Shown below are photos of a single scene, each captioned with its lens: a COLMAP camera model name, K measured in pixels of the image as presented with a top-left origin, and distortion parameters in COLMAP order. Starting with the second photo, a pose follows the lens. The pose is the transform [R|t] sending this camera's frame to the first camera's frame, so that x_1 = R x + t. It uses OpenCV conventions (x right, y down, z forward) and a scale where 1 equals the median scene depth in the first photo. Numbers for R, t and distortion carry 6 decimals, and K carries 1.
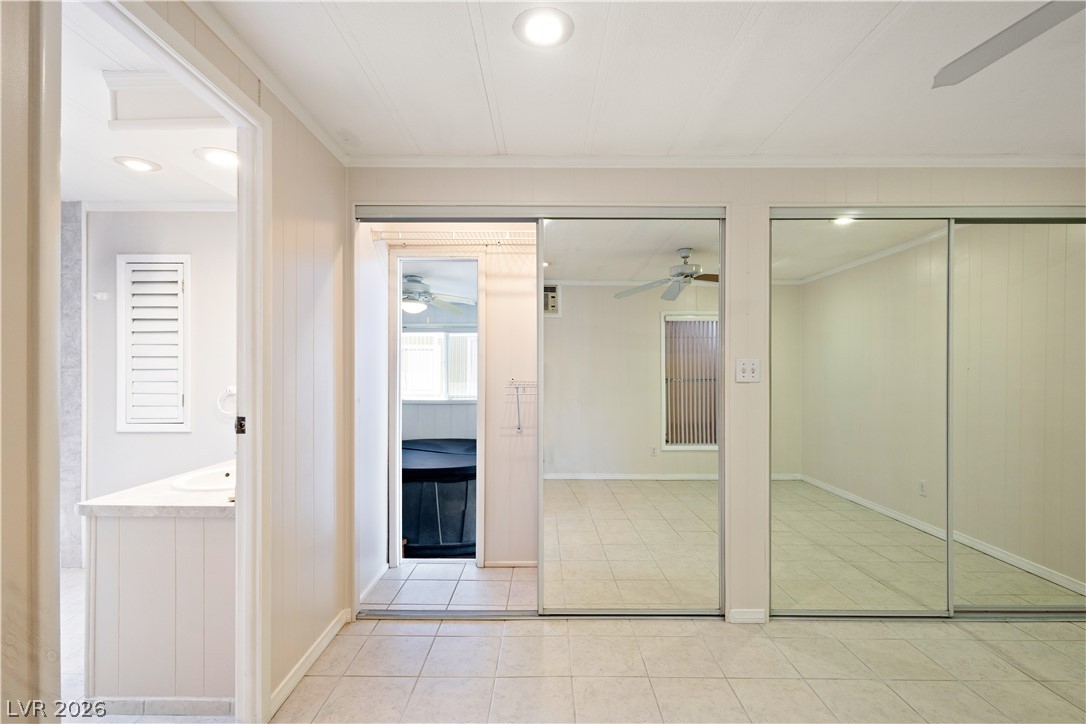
lens RADIAL K [[499.6, 0, 538.8], [0, 499.6, 371.7], [0, 0, 1]] dist [0.003312, -0.001202]
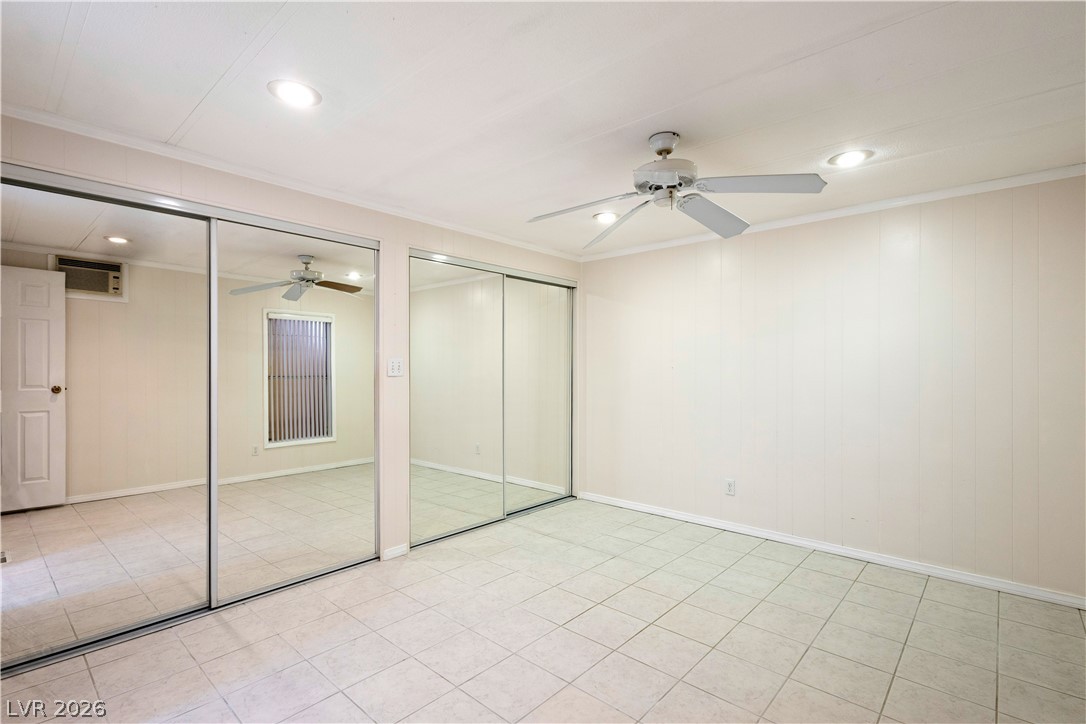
lens RADIAL K [[499.6, 0, 543.5], [0, 499.6, 371.4], [0, 0, 1]] dist [0.003312, -0.001202]
pose [[0.665125, -0.004604, 0.746718, -0.243059], [0.001738, 0.999988, 0.004617, 0.001424], [-0.746730, -0.001773, 0.665125, -0.138877]]
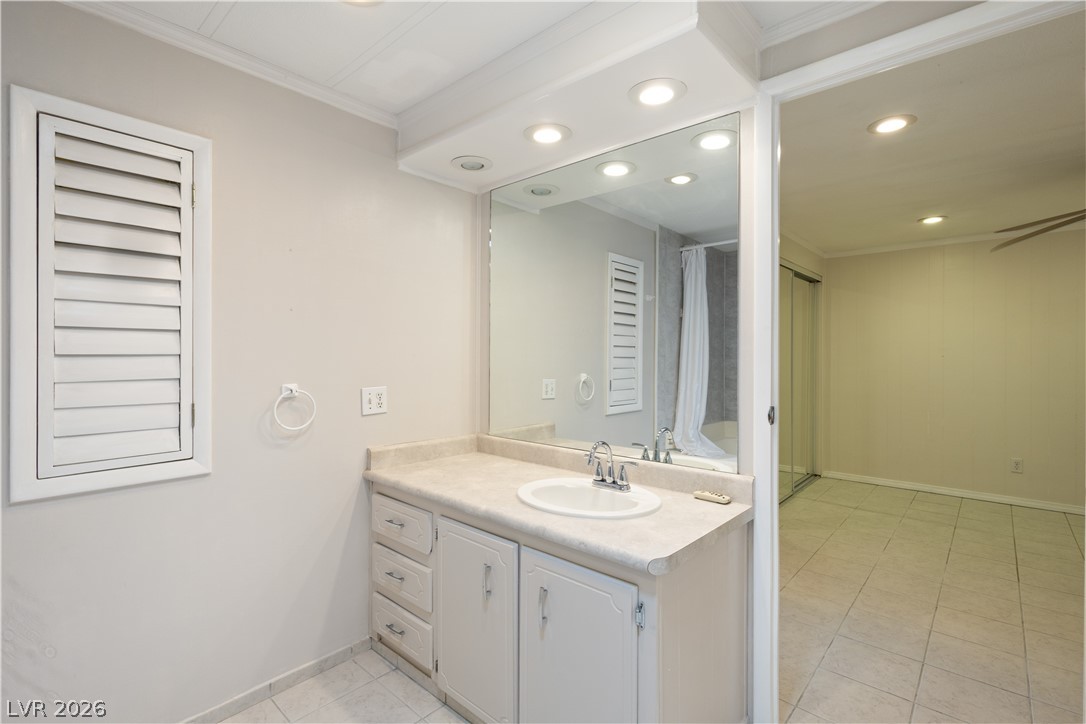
lens RADIAL K [[499.6, 0, 541.1], [0, 499.6, 353.4], [0, 0, 1]] dist [0.003312, -0.001202]
pose [[0.664451, 0.002193, 0.747329, -0.862876], [-0.000143, 0.999996, -0.002807, -0.005581], [-0.747332, 0.001758, 0.664449, 0.381394]]
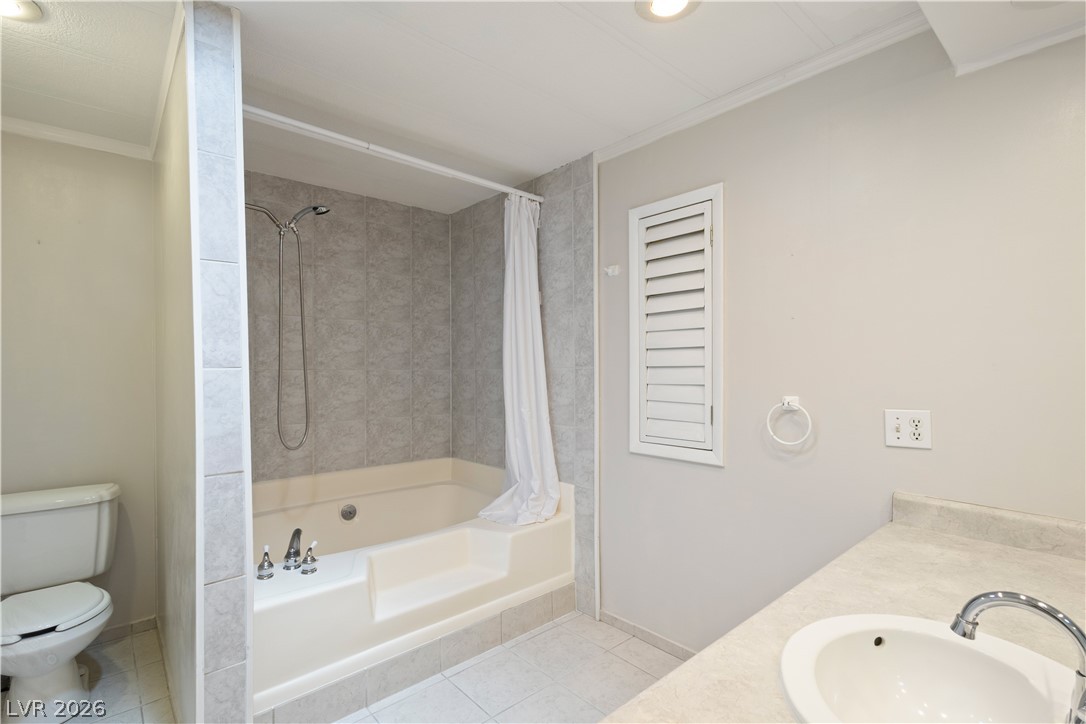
lens RADIAL K [[499.6, 0, 541.6], [0, 499.6, 370.5], [0, 0, 1]] dist [0.003312, -0.001202]
pose [[0.666482, 0.001229, -0.745520, -0.380629], [0.004829, 0.999971, 0.005966, -0.004614], [0.745506, -0.007577, 0.666456, 0.412884]]
